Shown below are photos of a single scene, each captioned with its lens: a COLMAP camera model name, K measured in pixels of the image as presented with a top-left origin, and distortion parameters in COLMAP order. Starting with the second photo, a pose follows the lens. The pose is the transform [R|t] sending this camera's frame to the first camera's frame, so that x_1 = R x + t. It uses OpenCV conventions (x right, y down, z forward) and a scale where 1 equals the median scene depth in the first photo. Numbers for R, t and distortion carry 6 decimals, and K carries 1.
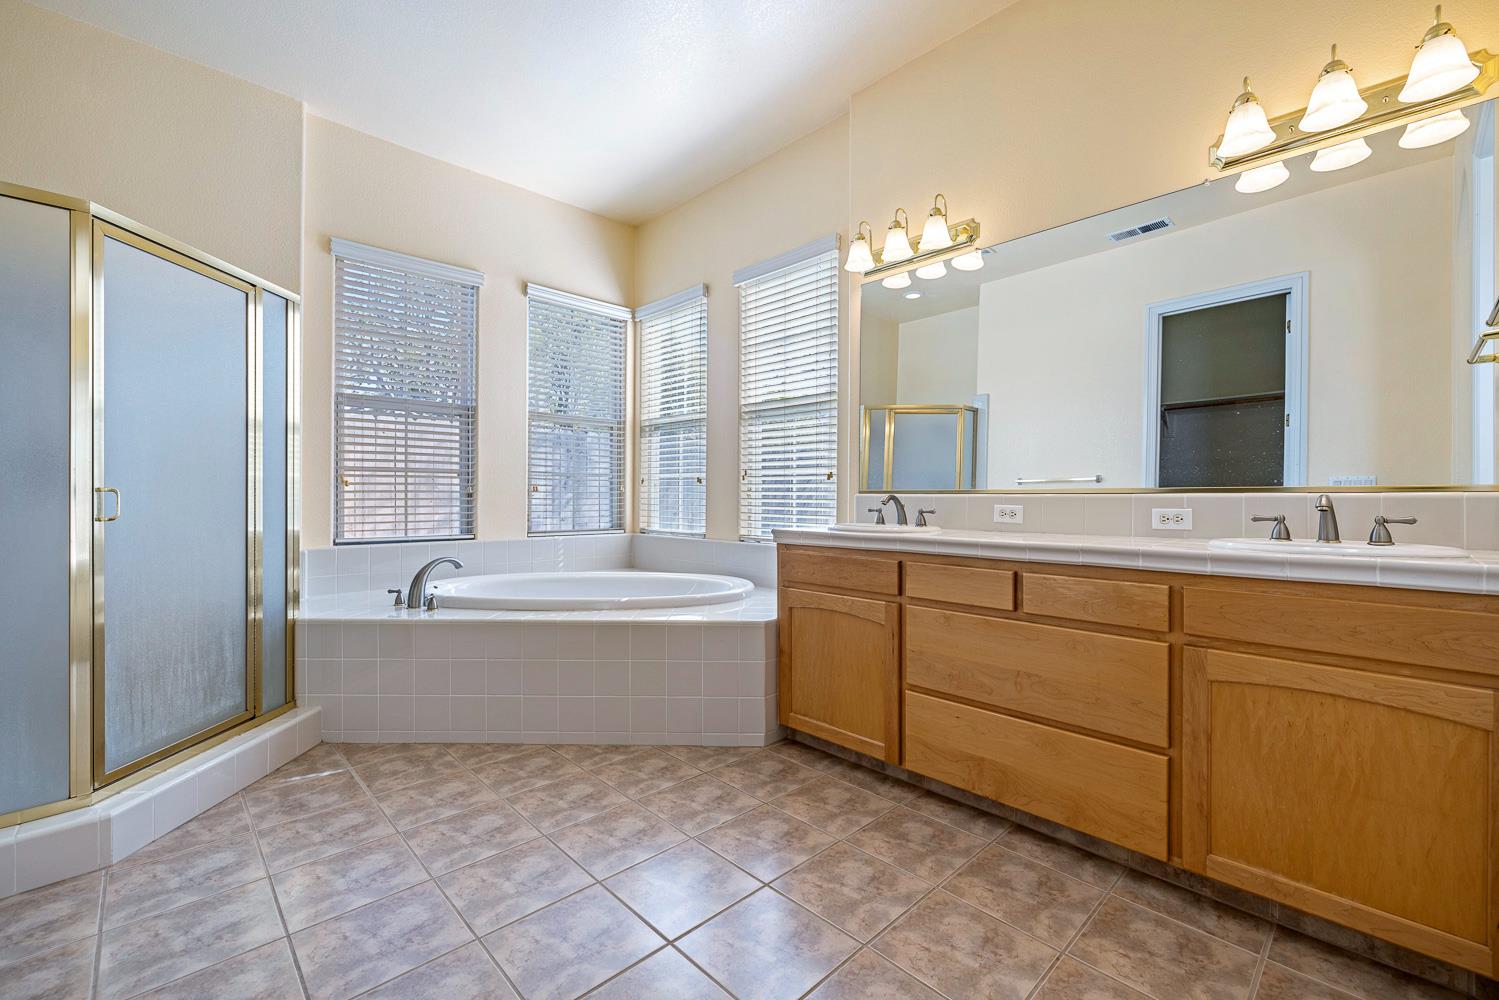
lens RADIAL K [[631.6, 0, 747.6], [0, 631.6, 498.8], [0, 0, 1]] dist [-0.004160, 0.001466]
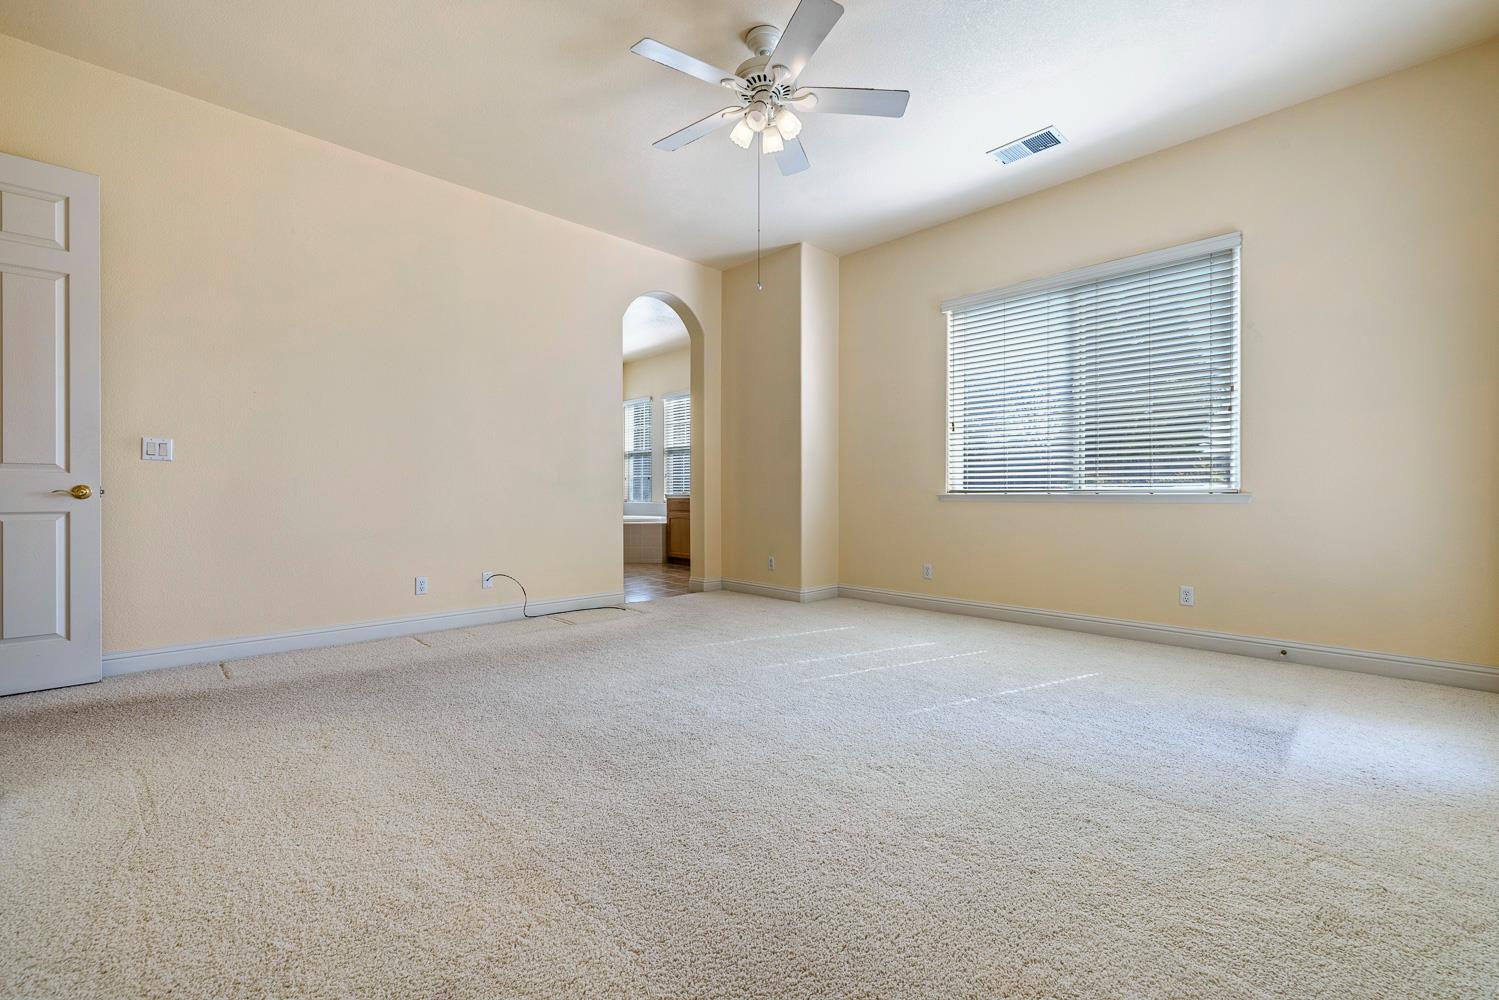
lens RADIAL K [[631.6, 0, 754.5], [0, 631.6, 497.9], [0, 0, 1]] dist [-0.004160, 0.001466]
pose [[0.999679, -0.010437, 0.023098, 0.329883], [0.010328, 0.999935, 0.004818, 0.043350], [-0.023147, -0.004577, 0.999722, -1.721079]]
